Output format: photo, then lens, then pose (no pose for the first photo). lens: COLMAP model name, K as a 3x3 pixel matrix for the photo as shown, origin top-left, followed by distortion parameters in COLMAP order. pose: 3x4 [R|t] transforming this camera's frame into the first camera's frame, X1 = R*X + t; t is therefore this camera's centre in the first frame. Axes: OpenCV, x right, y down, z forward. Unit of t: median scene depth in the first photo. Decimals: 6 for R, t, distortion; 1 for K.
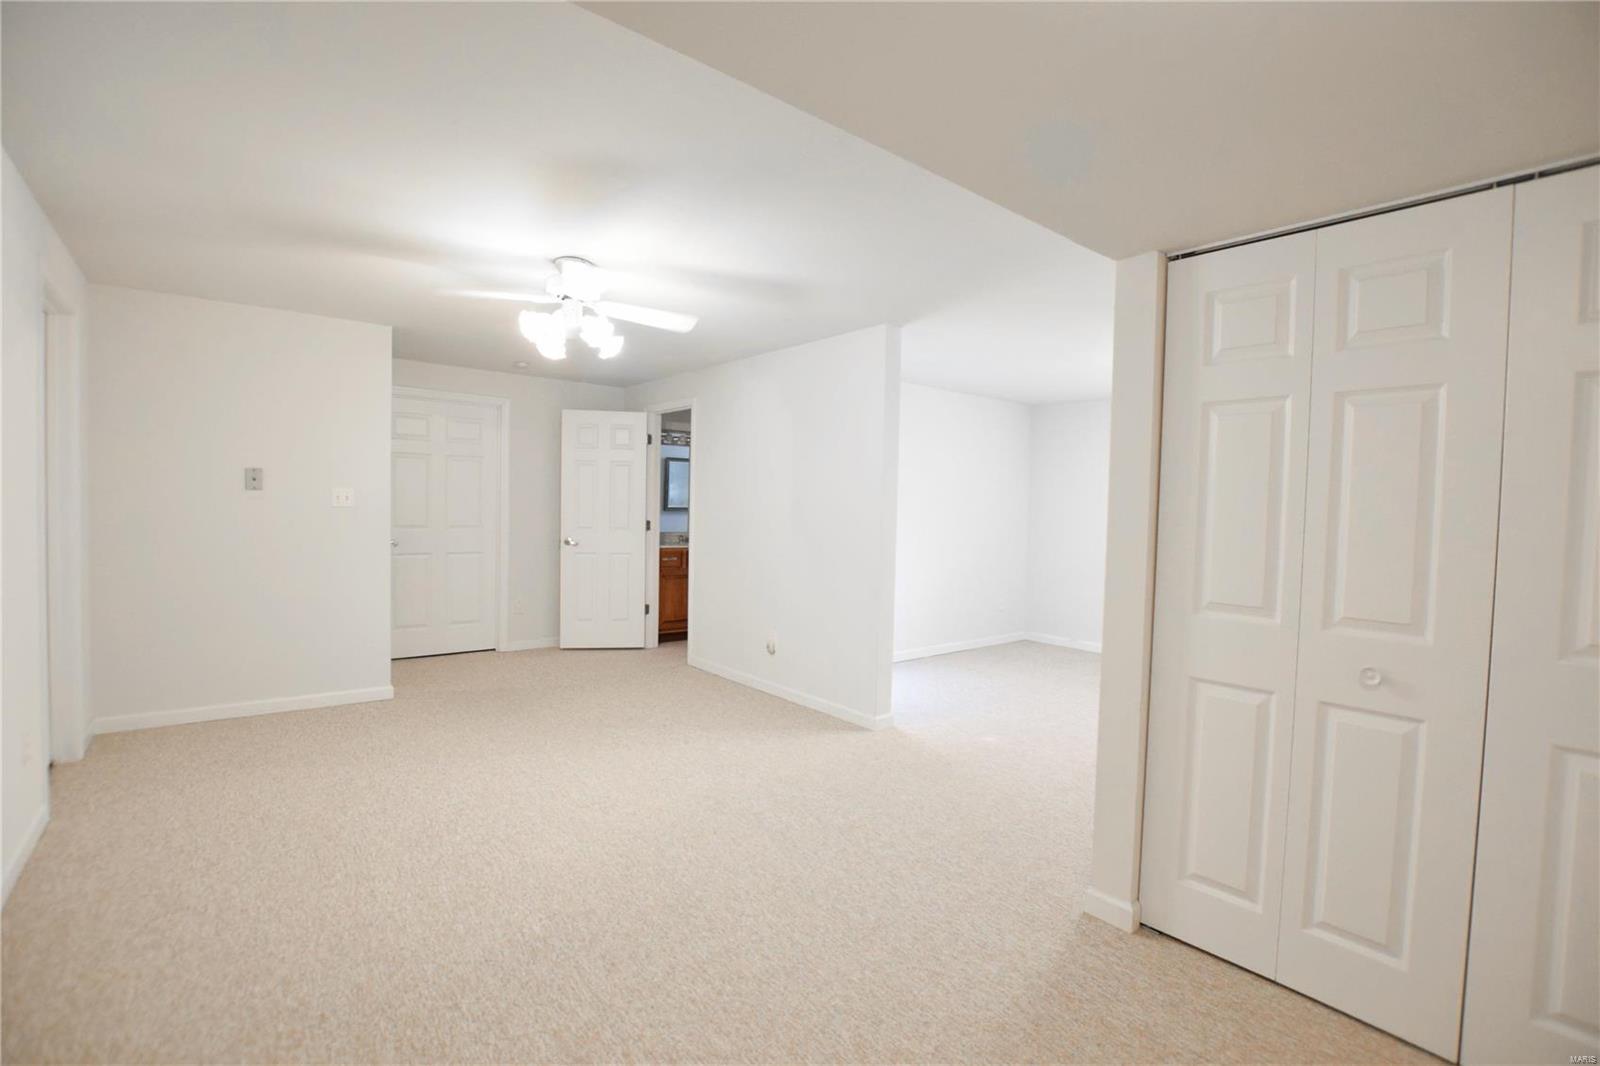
lens RADIAL K [[726.0, 0, 808.2], [0, 726.0, 536.8], [0, 0, 1]] dist [-0.019922, 0.000010]
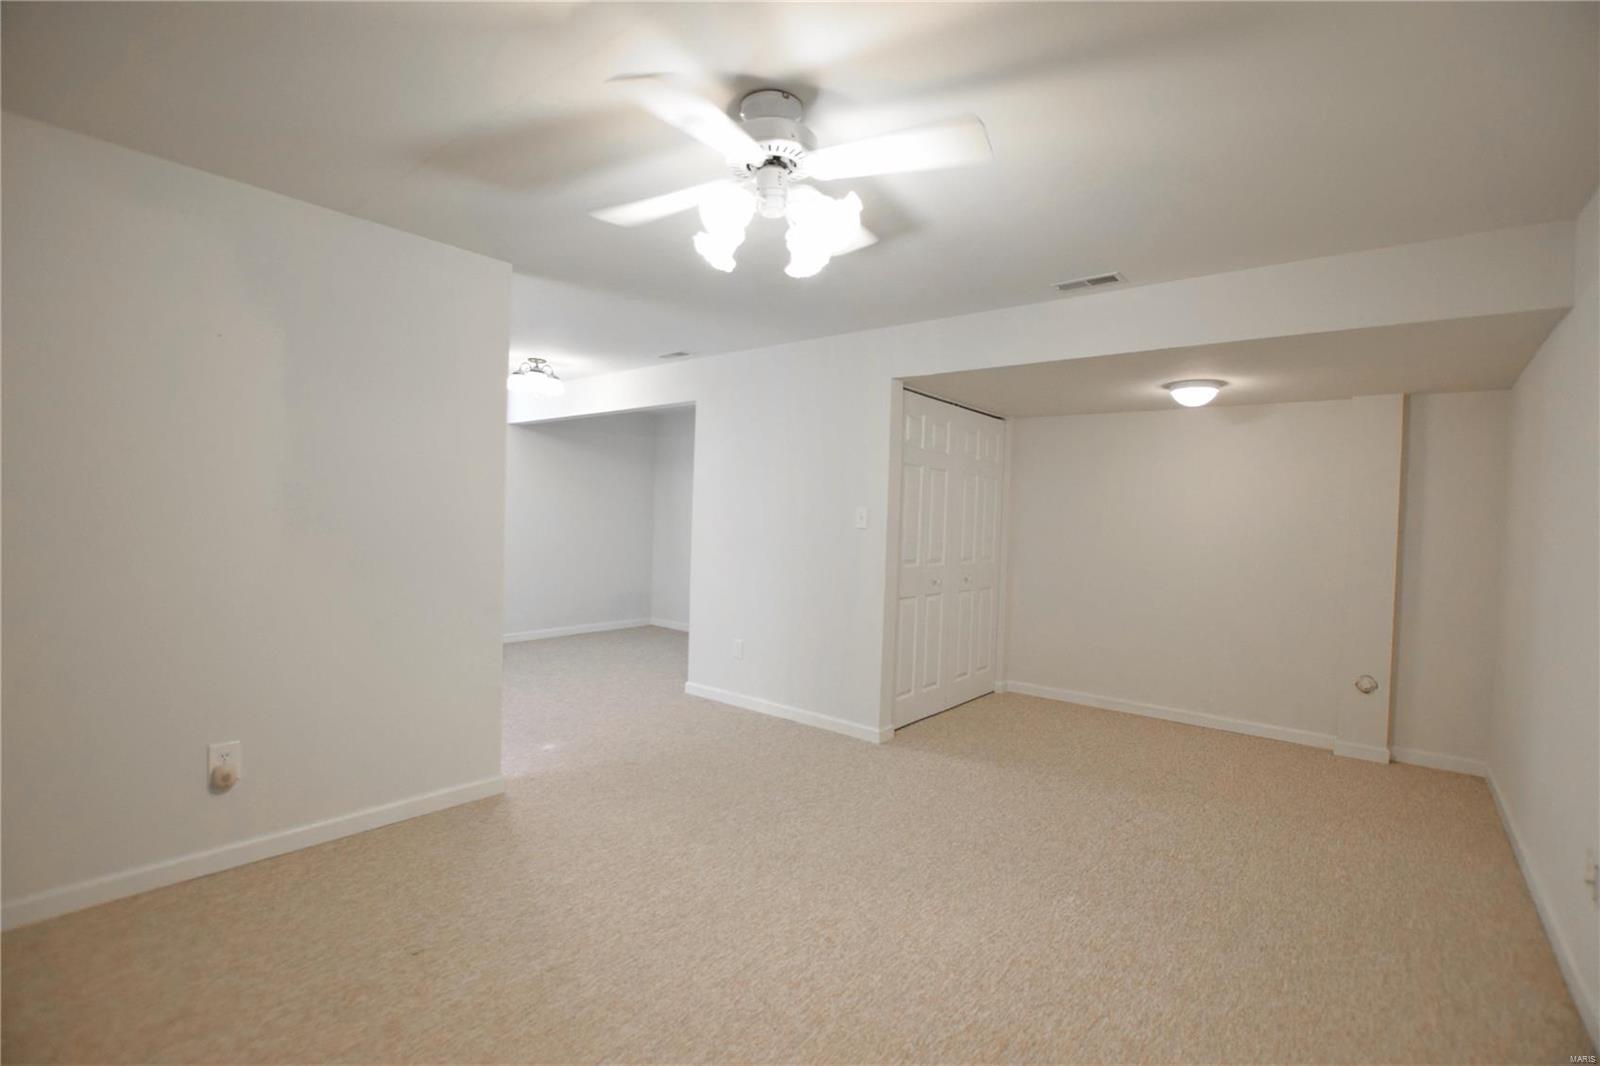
lens RADIAL K [[726.0, 0, 808.2], [0, 726.0, 536.8], [0, 0, 1]] dist [-0.019922, 0.000010]
pose [[-0.202747, -0.055335, 0.977666, -1.418309], [-0.001087, 0.998414, 0.056284, -0.090396], [-0.979230, 0.010349, -0.202486, 1.685426]]
